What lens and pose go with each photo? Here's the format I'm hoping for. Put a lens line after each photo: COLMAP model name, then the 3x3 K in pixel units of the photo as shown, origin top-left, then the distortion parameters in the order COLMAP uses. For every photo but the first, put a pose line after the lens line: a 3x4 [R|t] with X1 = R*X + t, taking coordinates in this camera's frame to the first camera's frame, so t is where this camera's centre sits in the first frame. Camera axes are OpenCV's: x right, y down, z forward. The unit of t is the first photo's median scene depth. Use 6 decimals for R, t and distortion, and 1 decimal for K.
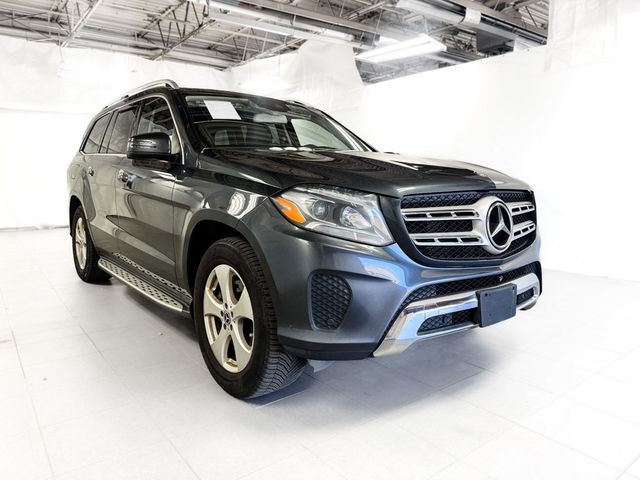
lens RADIAL K [[456.3, 0, 320.0], [0, 456.3, 240.0], [0, 0, 1]] dist [0.056479, -0.051349]
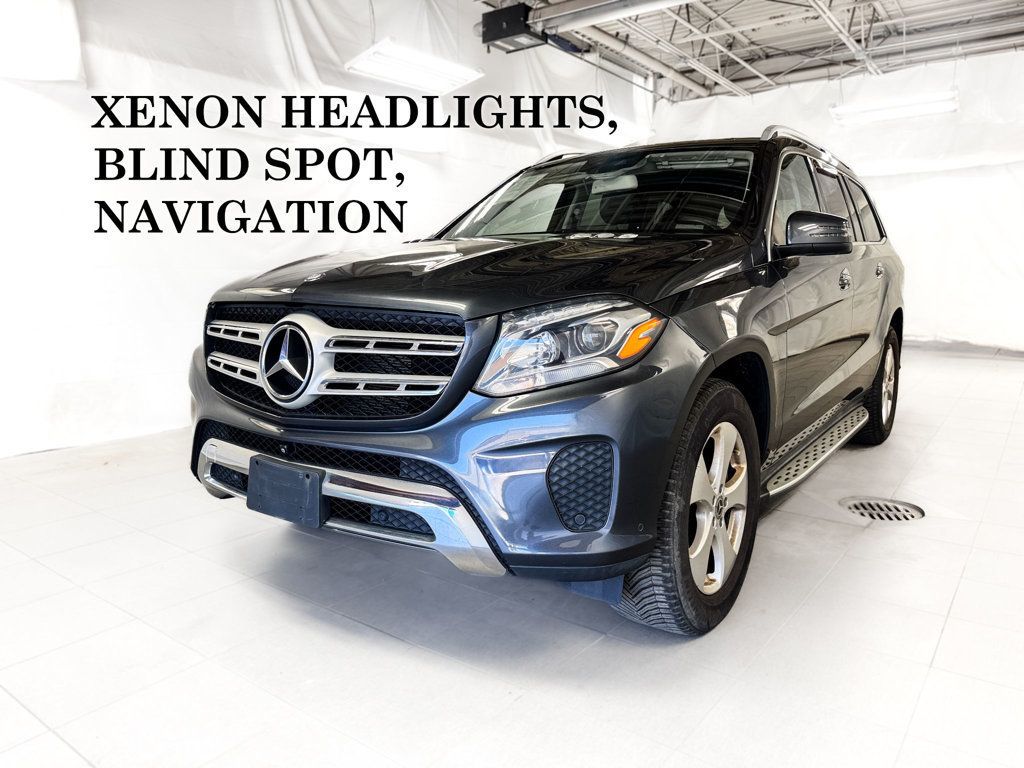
lens RADIAL K [[730.1, 0, 512.0], [0, 730.1, 384.0], [0, 0, 1]] dist [0.056479, -0.051349]
pose [[0.292229, 0.142530, -0.945668, 1.355681], [-0.131345, 0.985443, 0.107937, -0.142426], [0.947286, 0.092666, 0.306696, 0.960457]]
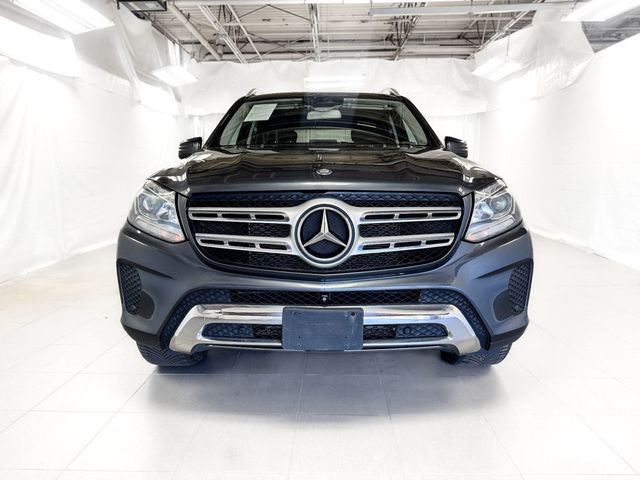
lens RADIAL K [[456.3, 0, 320.0], [0, 456.3, 240.0], [0, 0, 1]] dist [0.056479, -0.051349]
pose [[0.783216, 0.089527, -0.615271, 0.858791], [-0.080564, 0.995849, 0.042350, -0.053160], [0.616509, 0.016400, 0.787177, 0.341076]]
